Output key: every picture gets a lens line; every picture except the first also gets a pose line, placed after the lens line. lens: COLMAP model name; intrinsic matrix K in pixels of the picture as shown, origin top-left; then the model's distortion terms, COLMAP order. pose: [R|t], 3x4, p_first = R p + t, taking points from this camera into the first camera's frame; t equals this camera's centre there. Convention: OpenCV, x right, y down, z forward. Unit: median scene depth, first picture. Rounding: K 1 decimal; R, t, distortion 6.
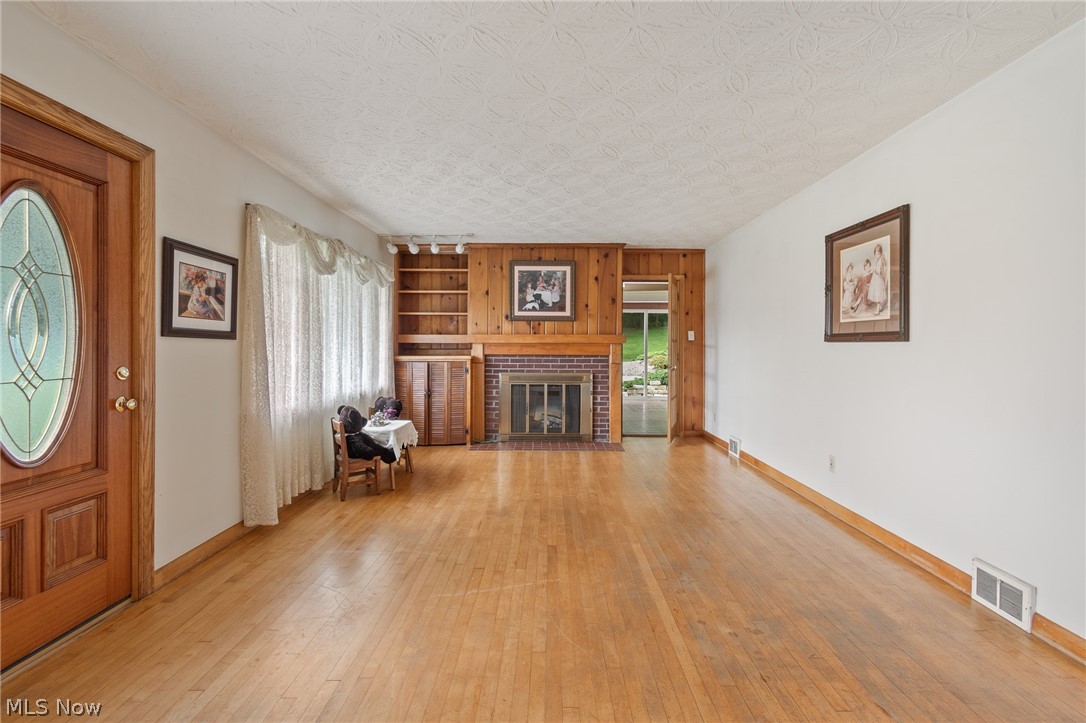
lens RADIAL K [[504.9, 0, 550.6], [0, 504.9, 347.1], [0, 0, 1]] dist [0.001849, -0.000774]
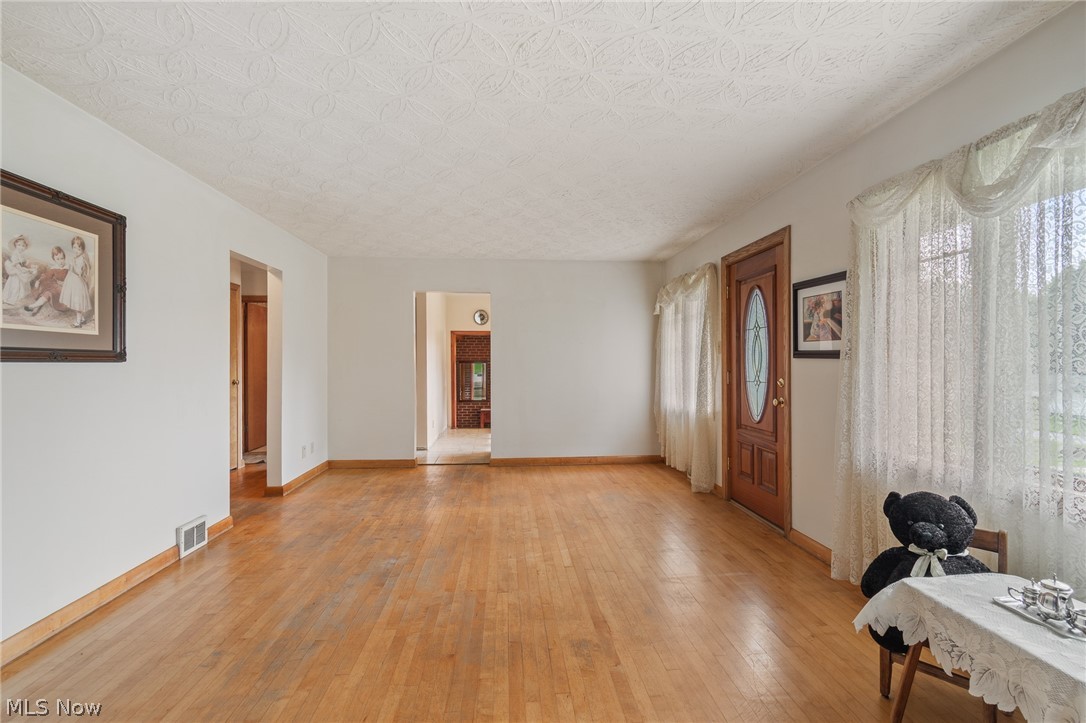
lens RADIAL K [[504.9, 0, 562.5], [0, 504.9, 362.3], [0, 0, 1]] dist [0.001849, -0.000774]
pose [[-0.994096, 0.001434, -0.108494, -0.005572], [0.001169, 0.999996, 0.002511, -0.010729], [0.108497, 0.002370, -0.994094, 1.792666]]
